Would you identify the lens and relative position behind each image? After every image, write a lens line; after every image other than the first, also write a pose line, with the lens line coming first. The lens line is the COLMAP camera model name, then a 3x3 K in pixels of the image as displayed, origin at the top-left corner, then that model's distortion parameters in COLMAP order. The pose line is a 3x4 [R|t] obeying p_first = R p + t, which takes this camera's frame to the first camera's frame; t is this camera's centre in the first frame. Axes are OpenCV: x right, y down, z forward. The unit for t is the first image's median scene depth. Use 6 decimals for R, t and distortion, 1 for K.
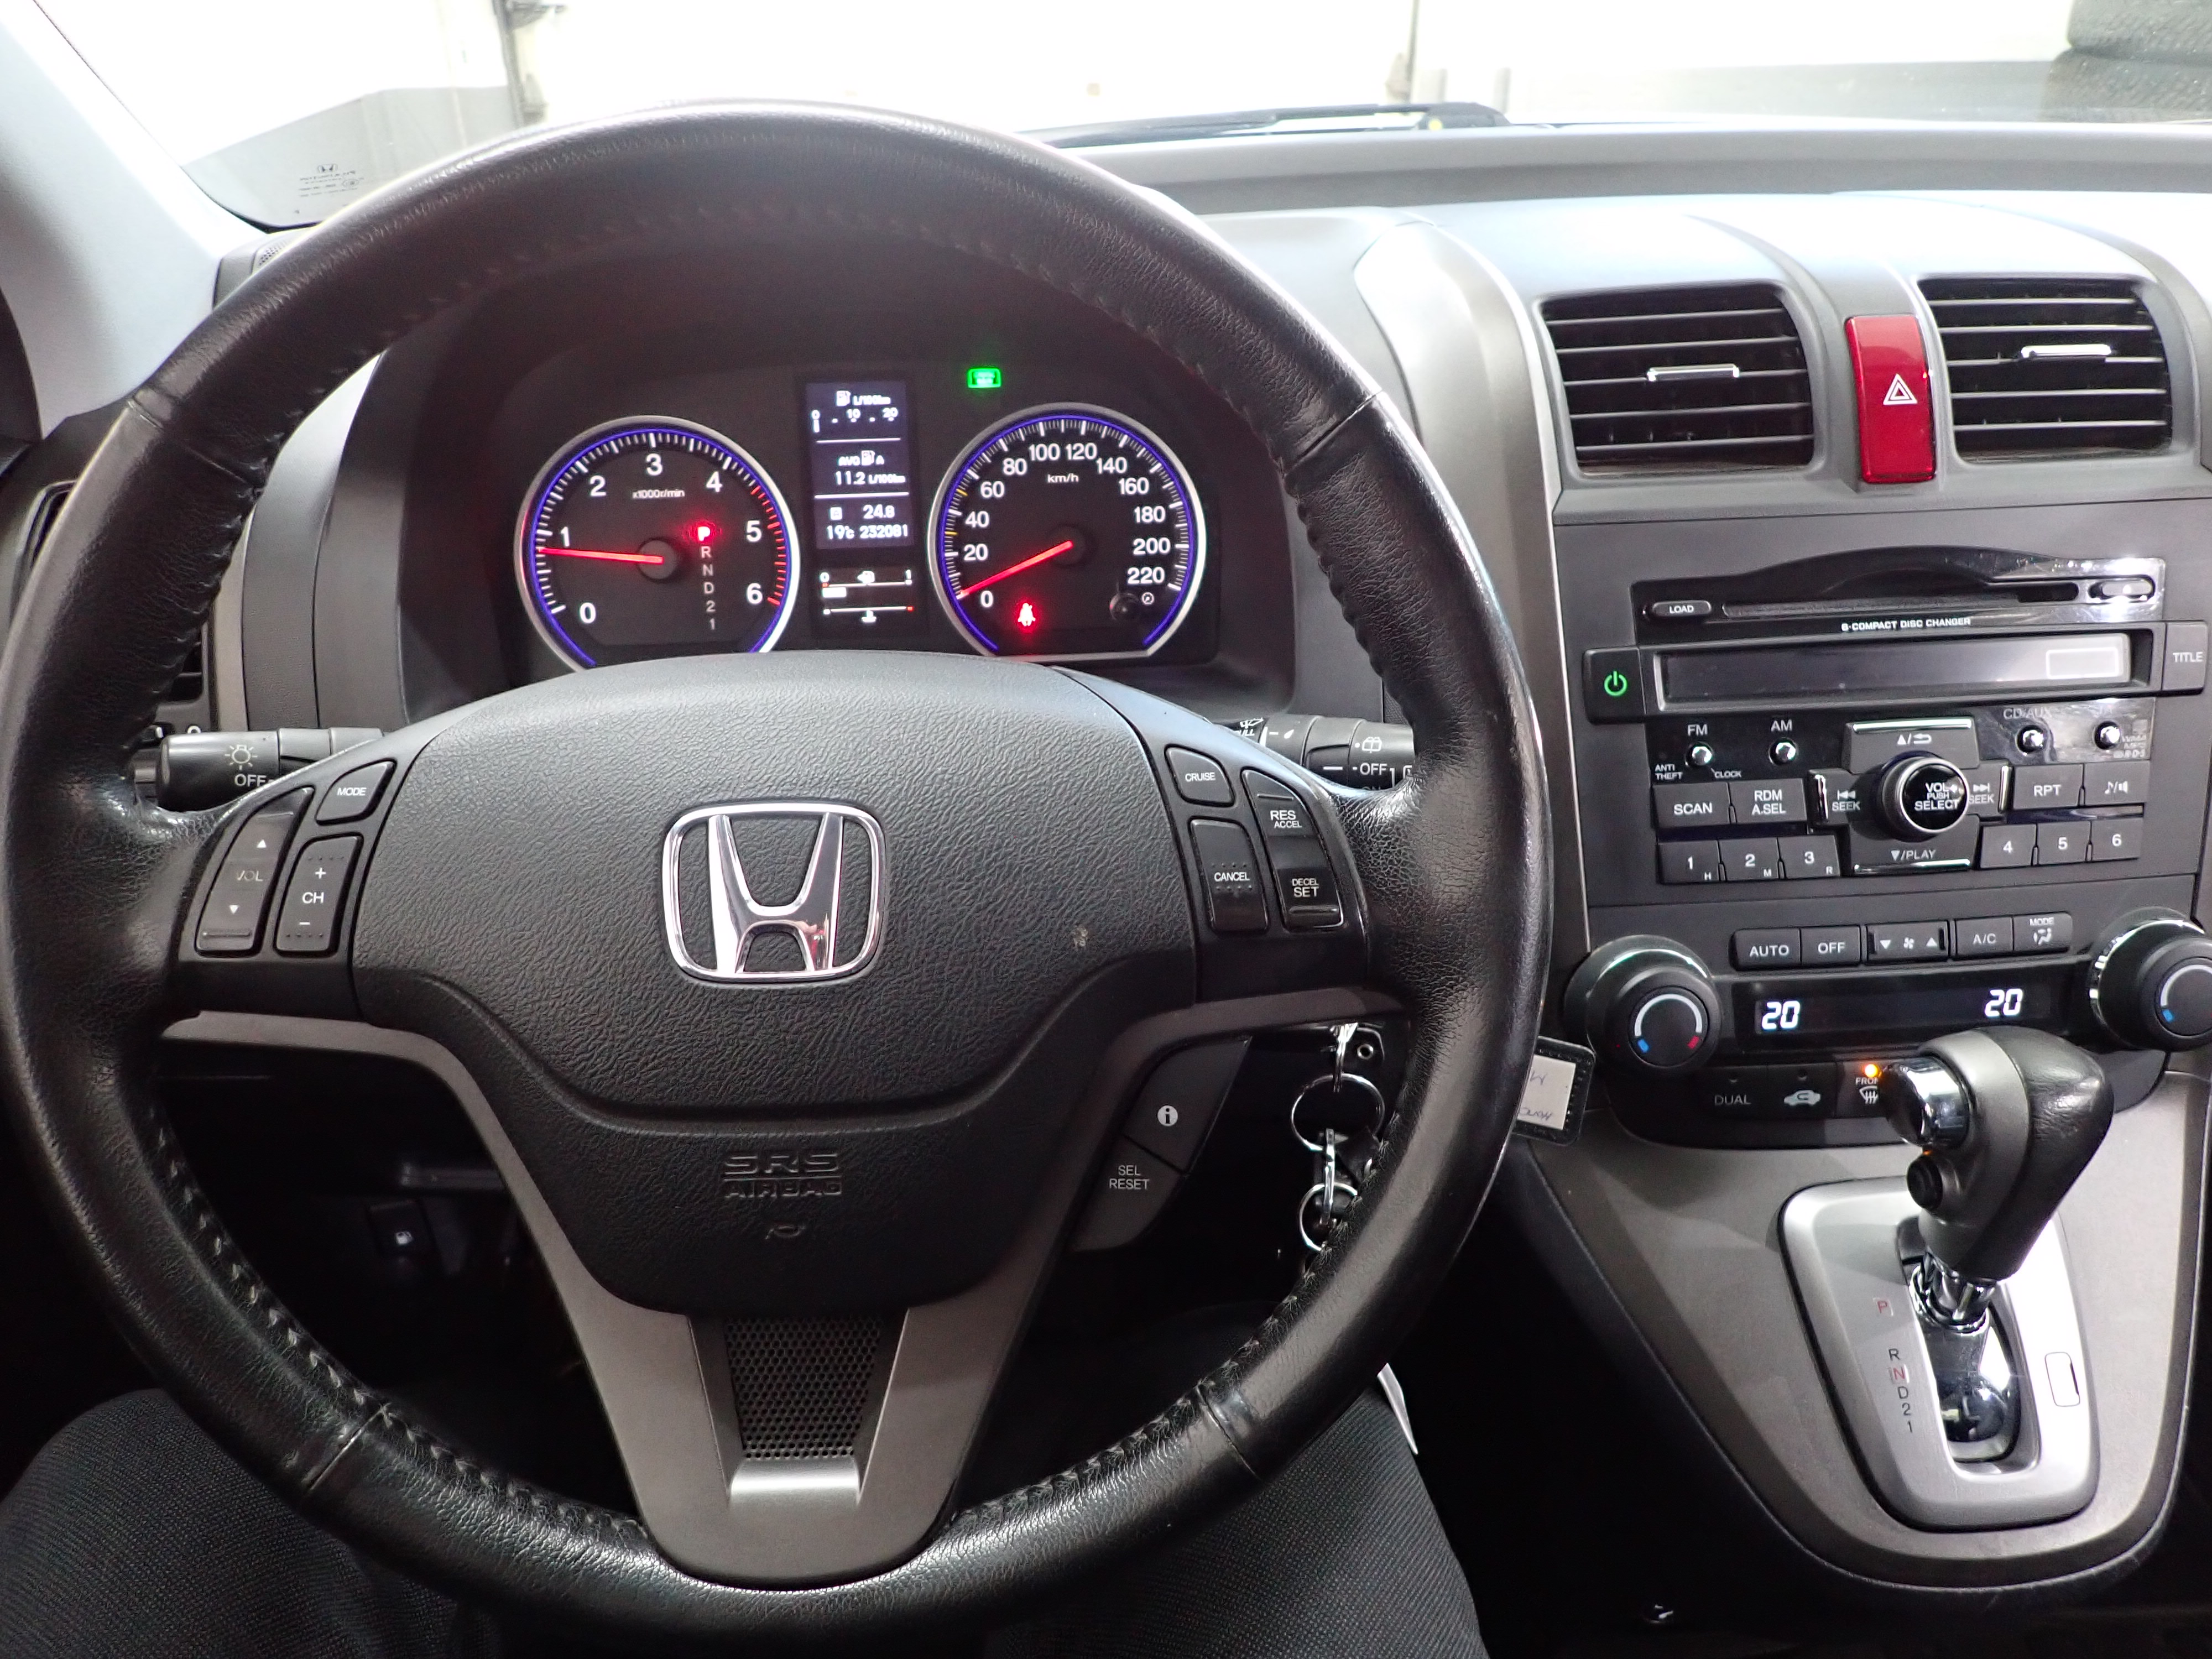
lens RADIAL K [[1616.4, 0, 1106.0], [0, 1616.4, 829.5], [0, 0, 1]] dist [-0.002179, -0.003624]
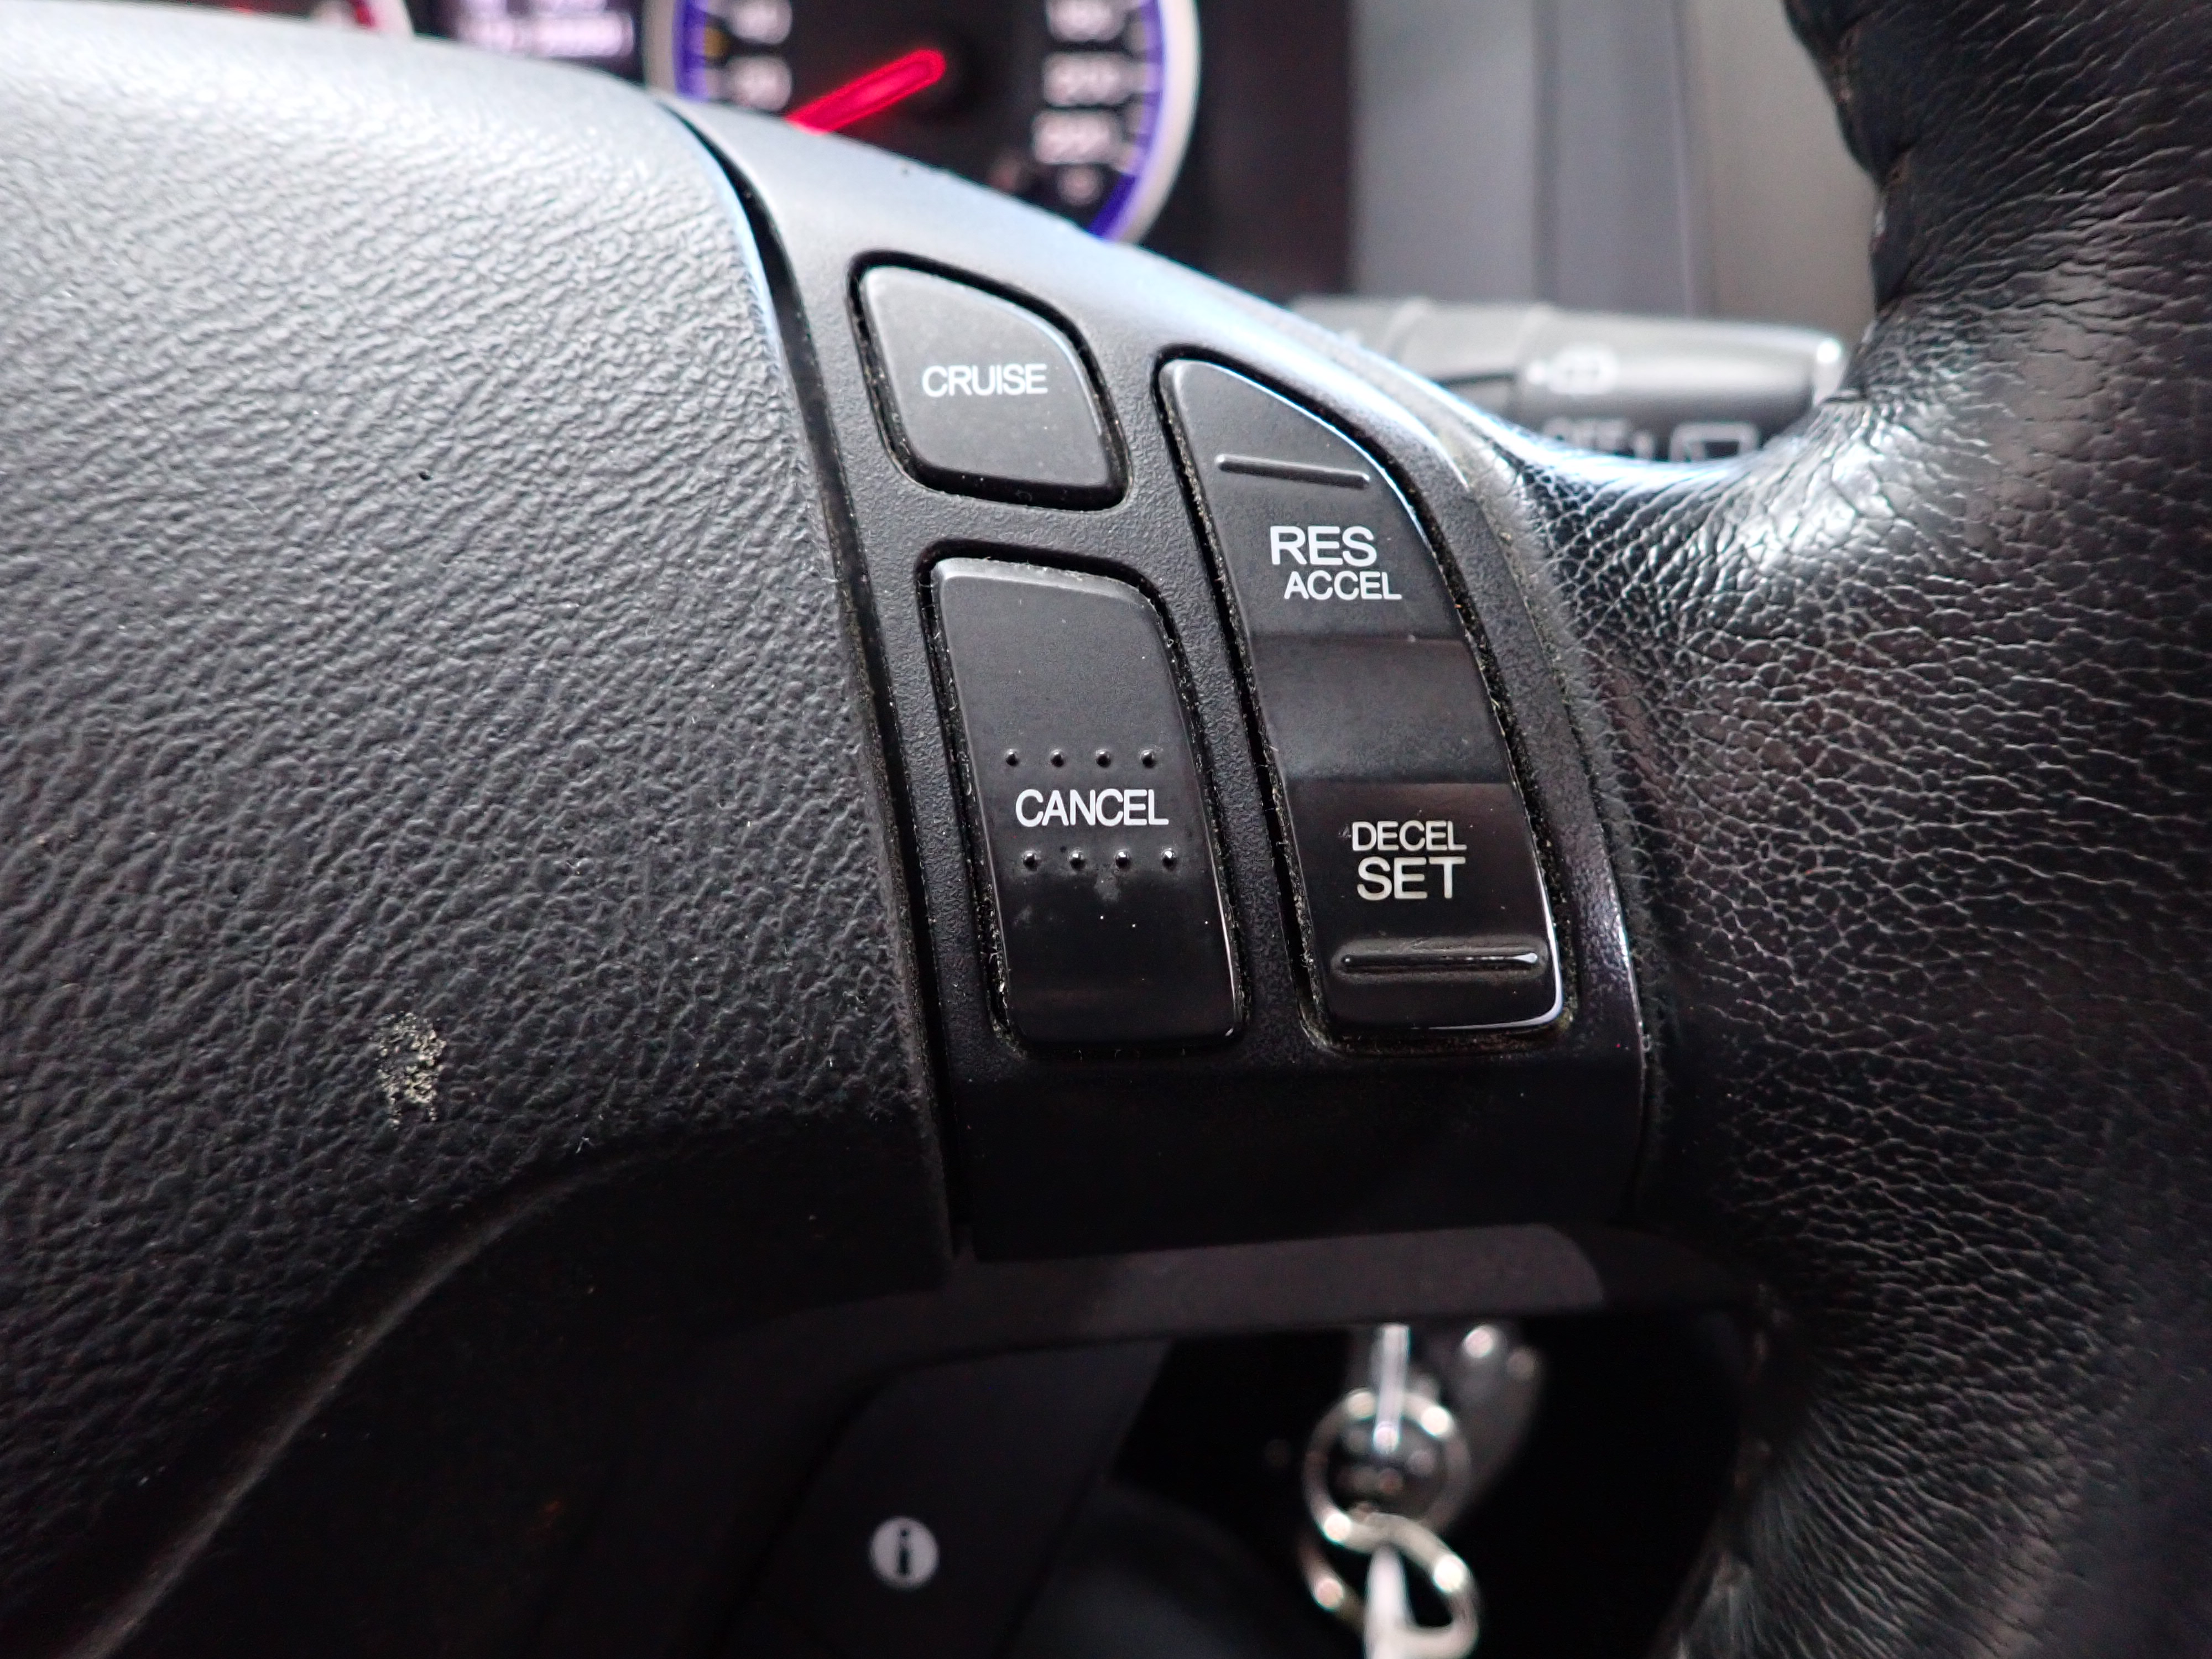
lens RADIAL K [[1616.4, 0, 1106.0], [0, 1616.4, 829.5], [0, 0, 1]] dist [-0.002179, -0.003624]
pose [[0.999620, 0.023148, -0.014981, 0.082588], [-0.020988, 0.991156, 0.131031, 0.001990], [0.017882, -0.130667, 0.991265, 0.762708]]
